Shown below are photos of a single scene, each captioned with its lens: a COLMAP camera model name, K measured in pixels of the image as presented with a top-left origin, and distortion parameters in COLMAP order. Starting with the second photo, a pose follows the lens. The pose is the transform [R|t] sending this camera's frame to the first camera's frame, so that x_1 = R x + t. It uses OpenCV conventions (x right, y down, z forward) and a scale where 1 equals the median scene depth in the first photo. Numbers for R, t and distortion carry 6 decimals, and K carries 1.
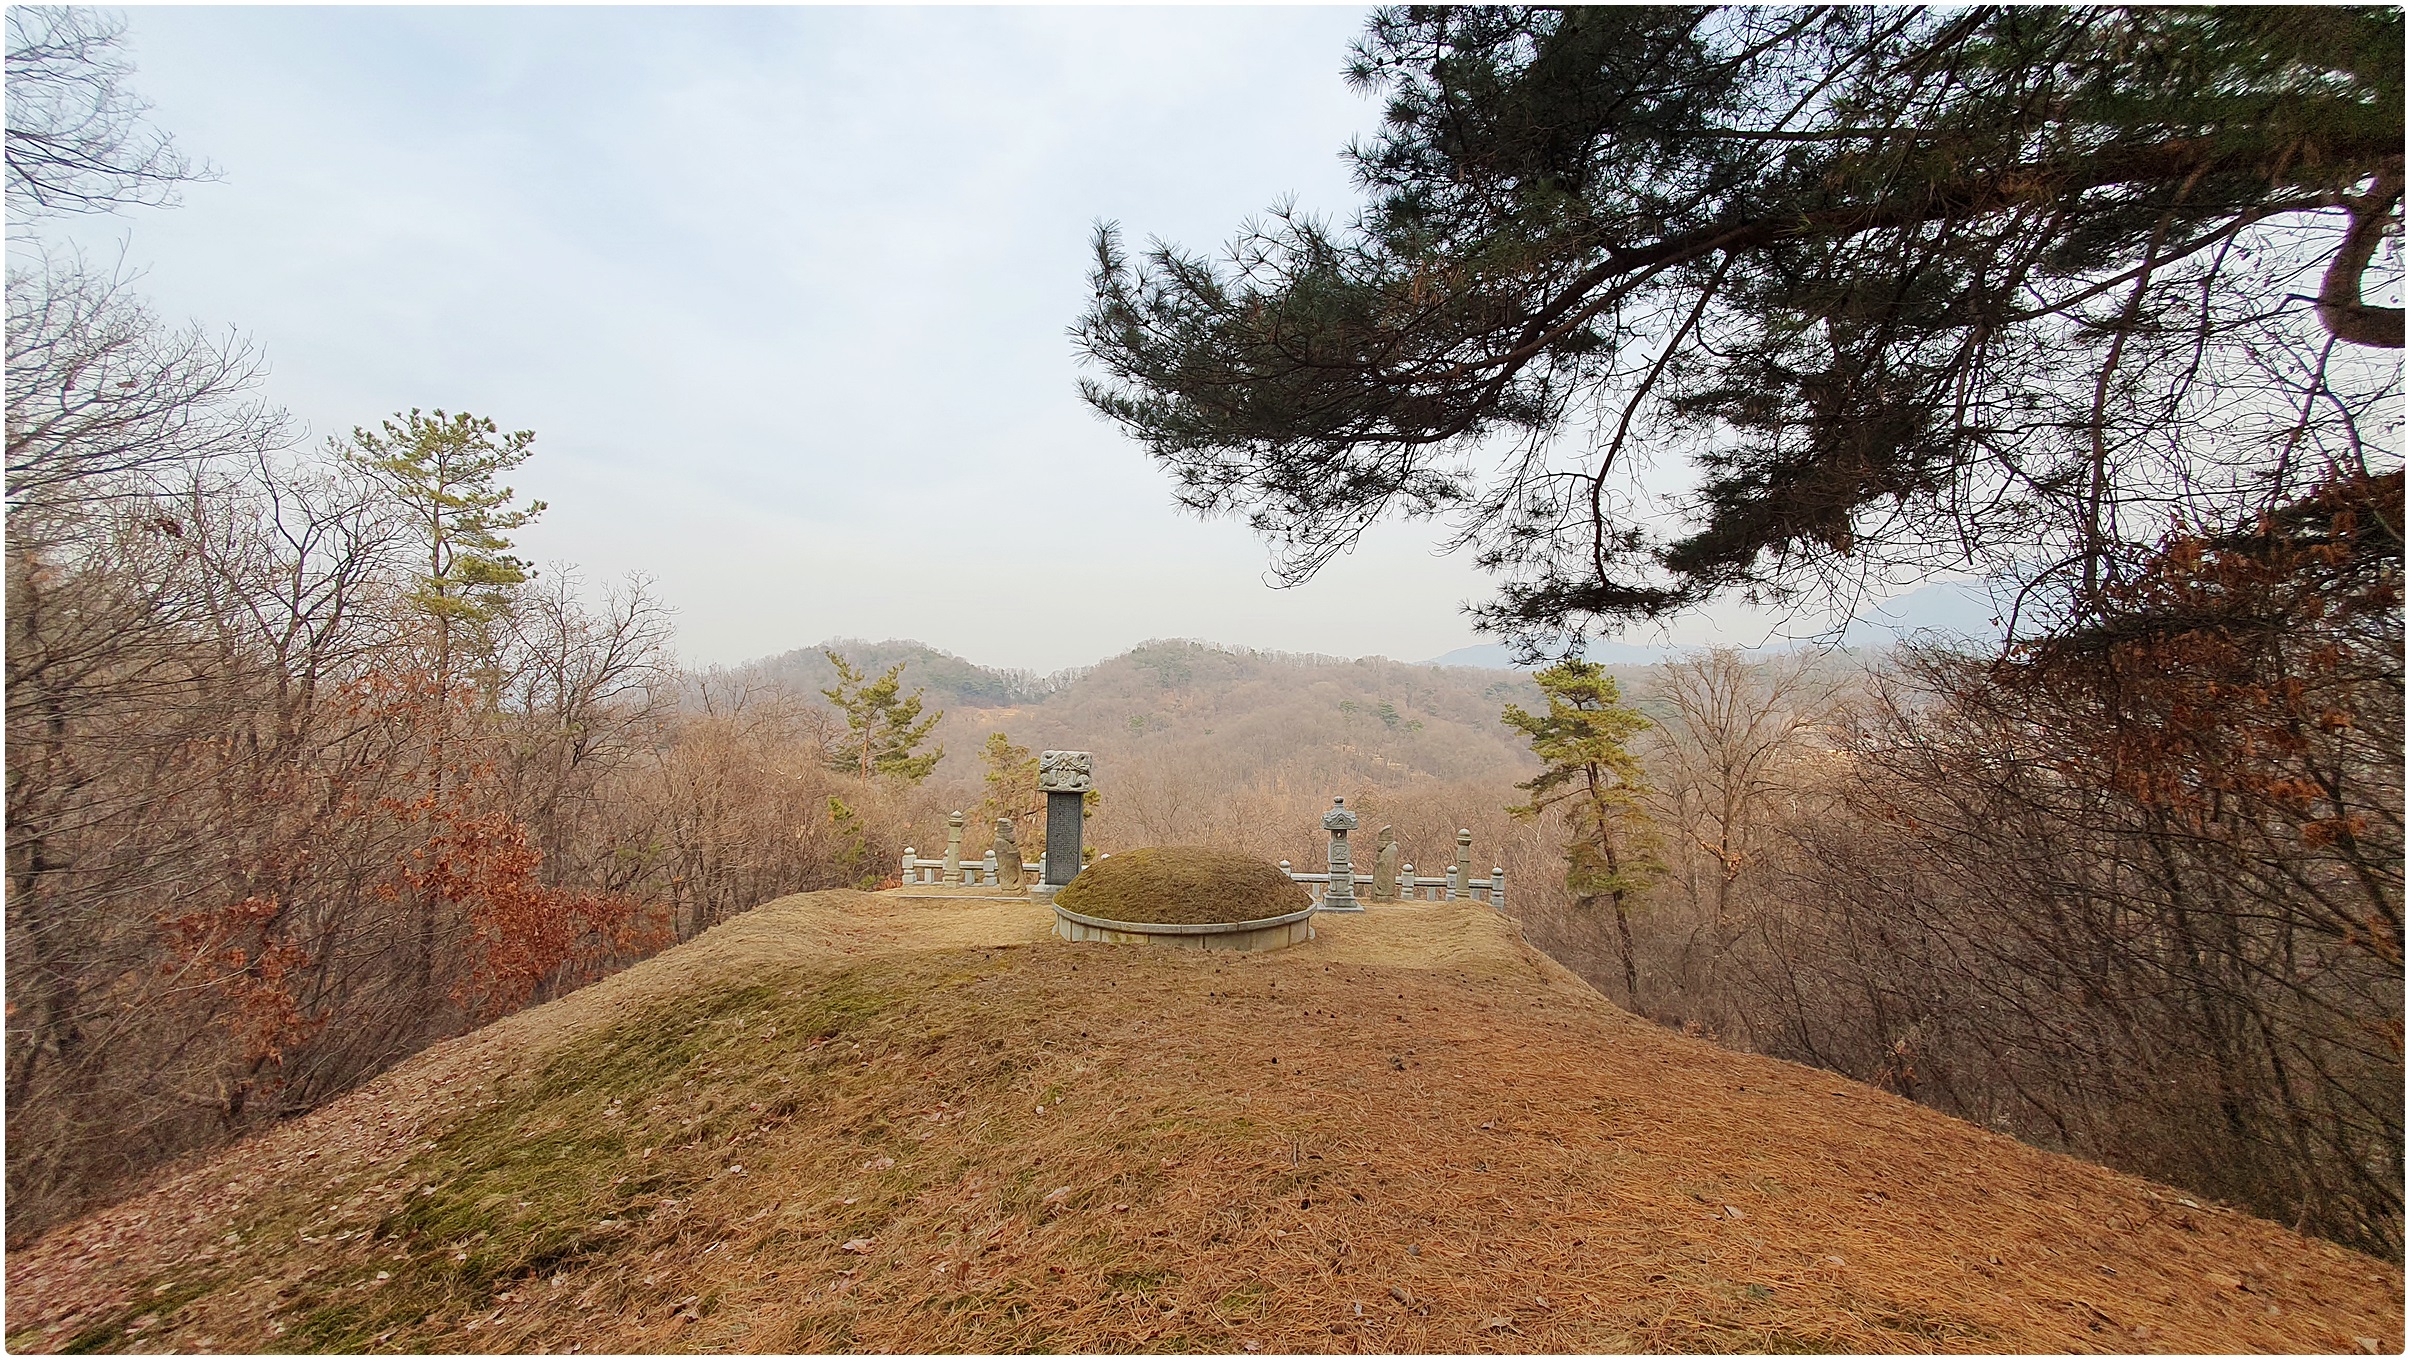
lens RADIAL K [[951.8, 0, 1207.2], [0, 951.8, 715.3], [0, 0, 1]] dist [-0.000991, -0.000001]
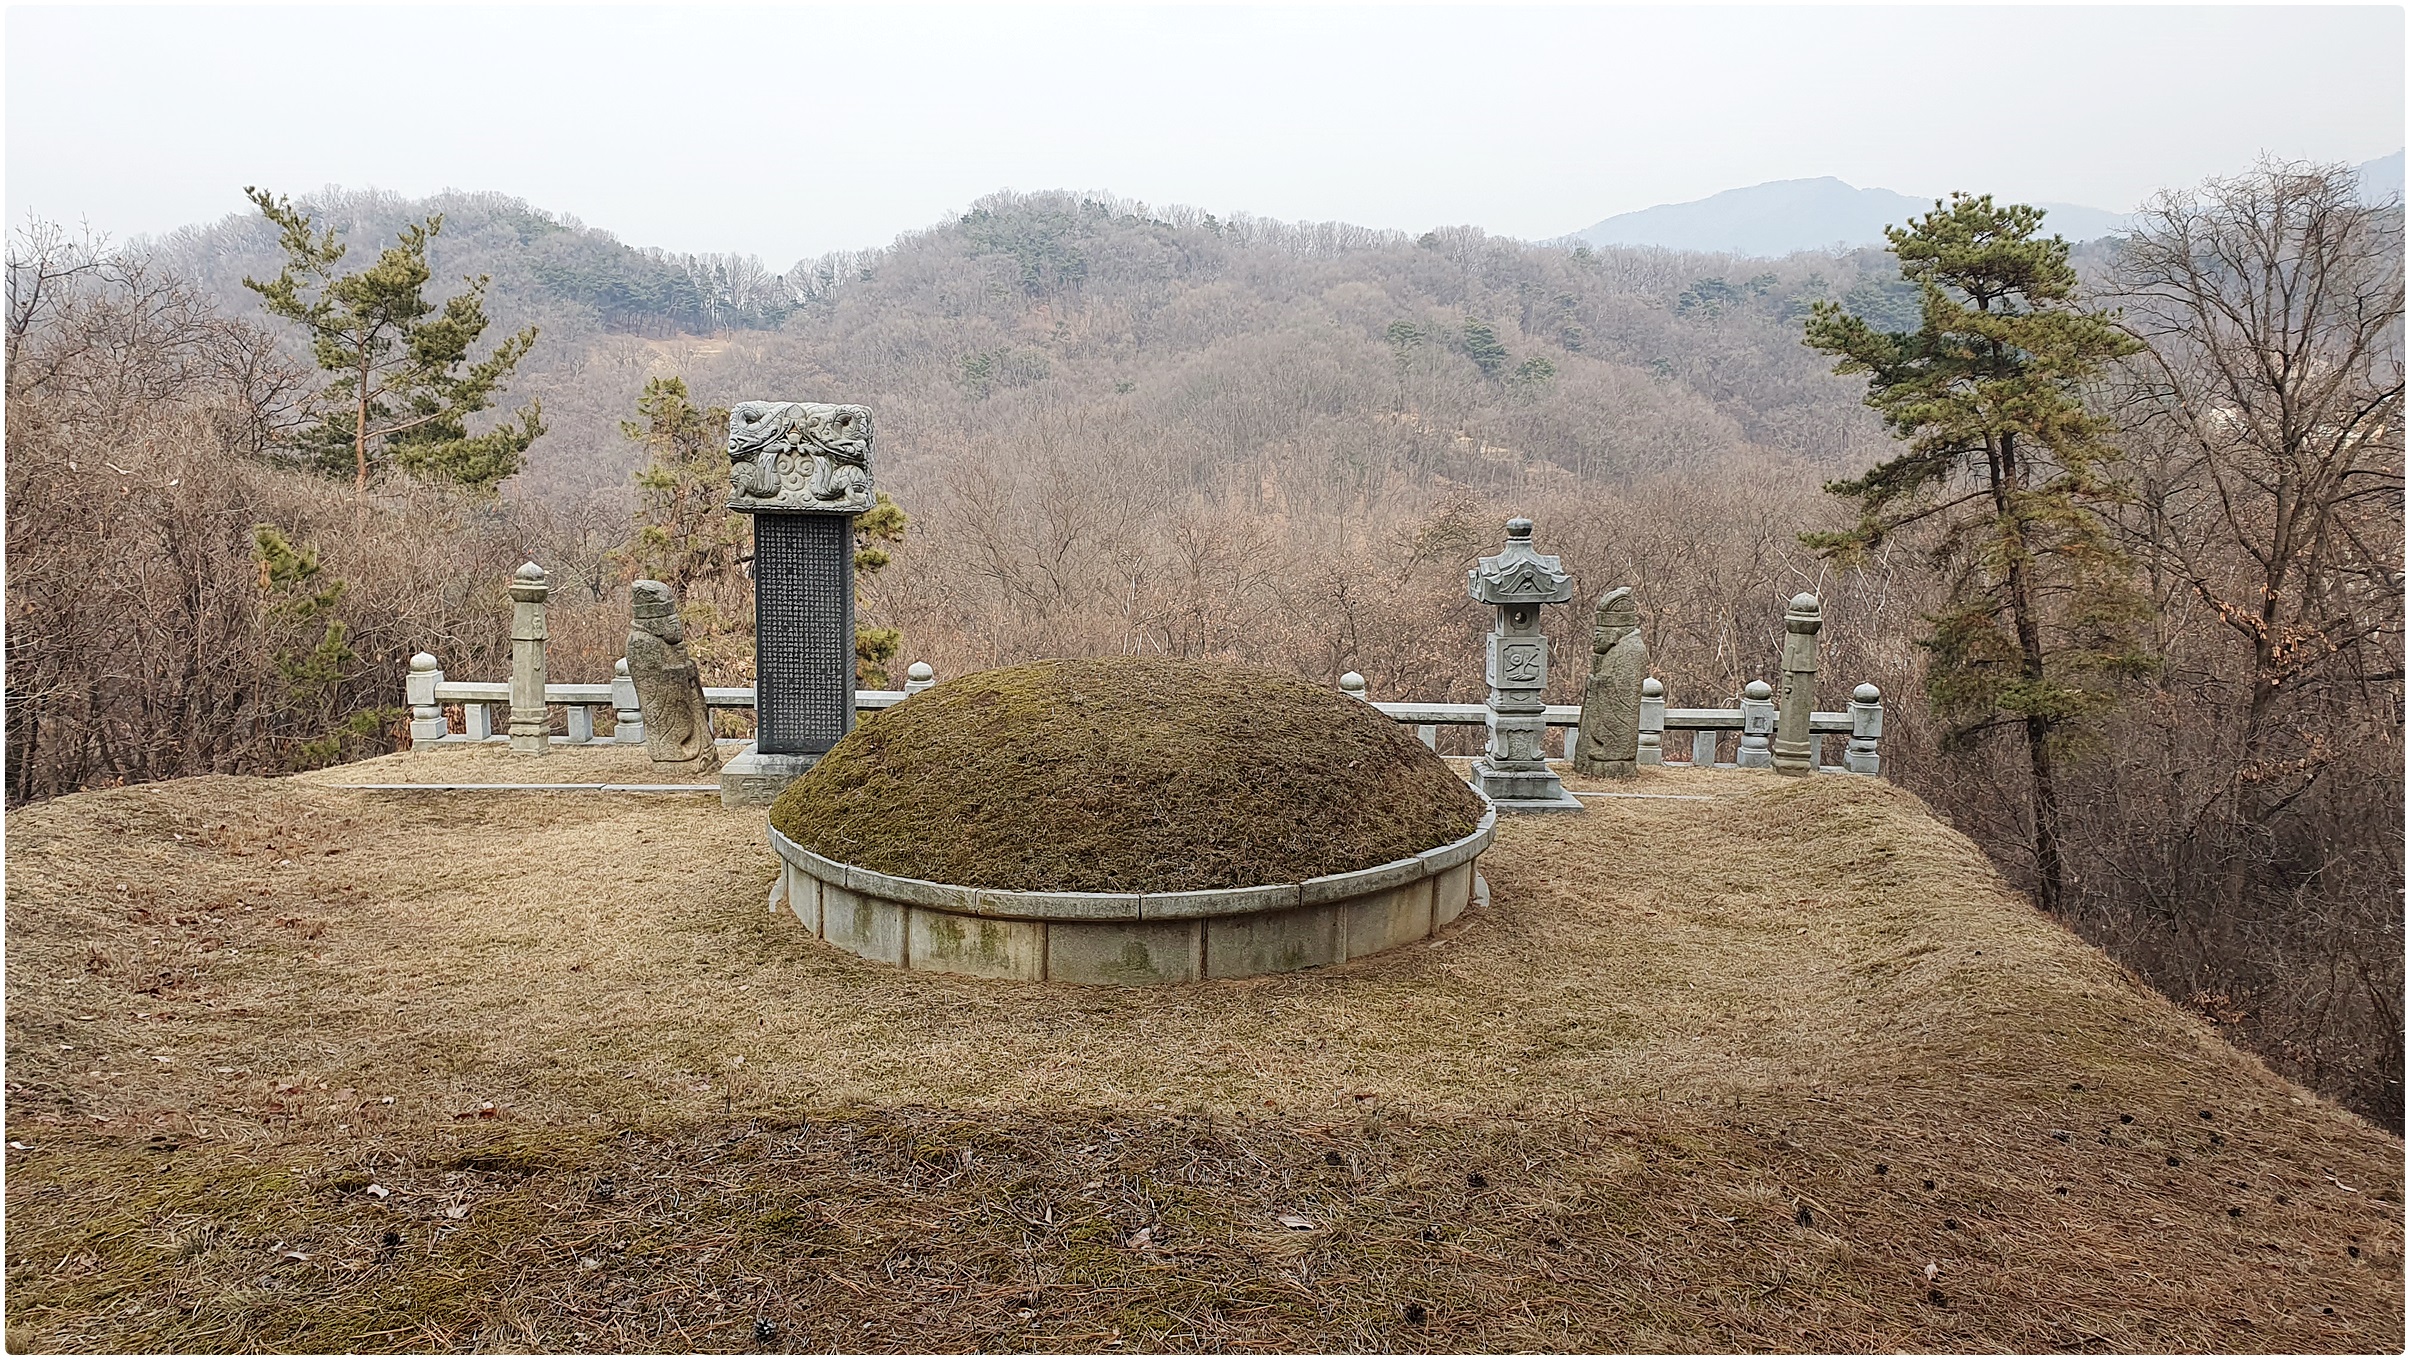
lens RADIAL K [[1856.4, 0, 1207.5], [0, 1856.4, 677.7], [0, 0, 1]] dist [0.112270, -0.186072]
pose [[0.998827, -0.013526, 0.046499, -0.011704], [0.005413, 0.985368, 0.170353, 0.009600], [-0.048123, -0.169902, 0.984285, 0.122783]]
